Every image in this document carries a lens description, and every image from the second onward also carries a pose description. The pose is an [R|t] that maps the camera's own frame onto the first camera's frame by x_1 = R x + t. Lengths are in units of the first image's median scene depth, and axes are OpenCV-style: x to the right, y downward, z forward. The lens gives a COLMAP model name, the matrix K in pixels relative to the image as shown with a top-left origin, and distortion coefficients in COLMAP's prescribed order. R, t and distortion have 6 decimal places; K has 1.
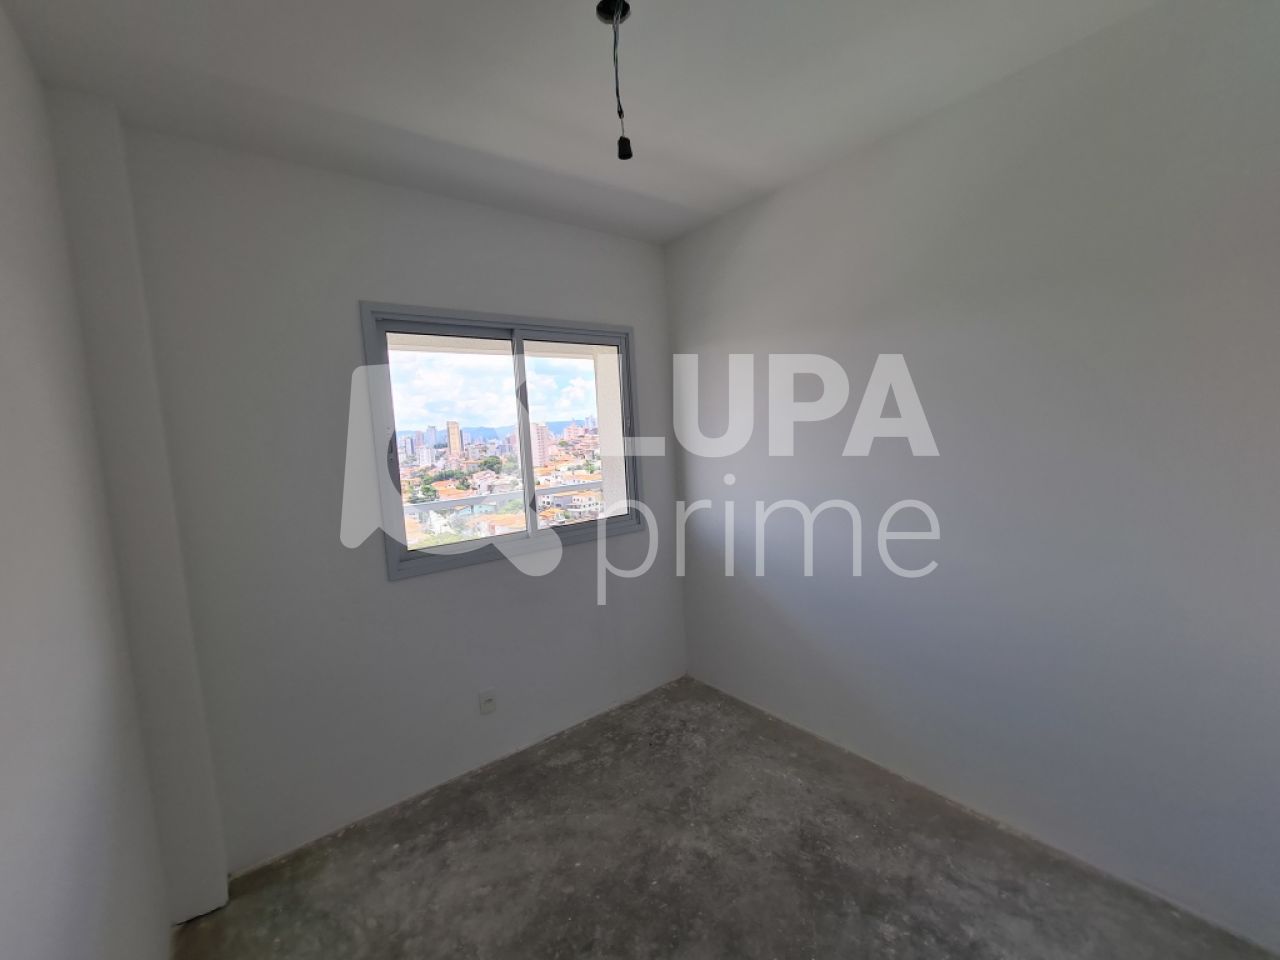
lens RADIAL K [[524.4, 0, 640.7], [0, 524.4, 483.7], [0, 0, 1]] dist [-0.003922, 0.001249]
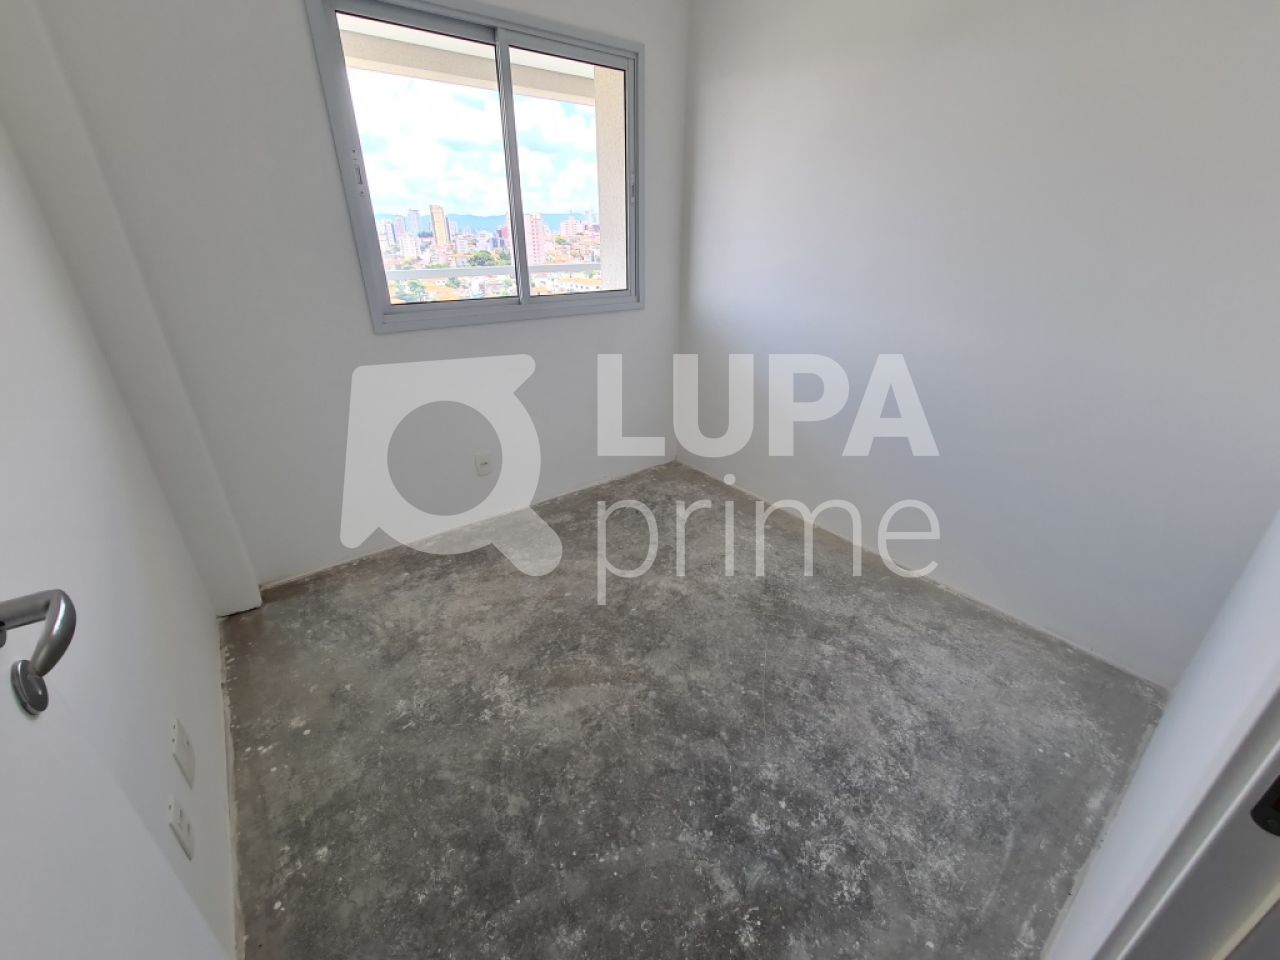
lens RADIAL K [[524.4, 0, 642.5], [0, 524.4, 481.9], [0, 0, 1]] dist [-0.003922, 0.001249]
pose [[0.998292, 0.054977, 0.019742, 0.006862], [-0.058414, 0.939933, 0.336323, 0.100007], [-0.000066, -0.336902, 0.941540, 0.006121]]
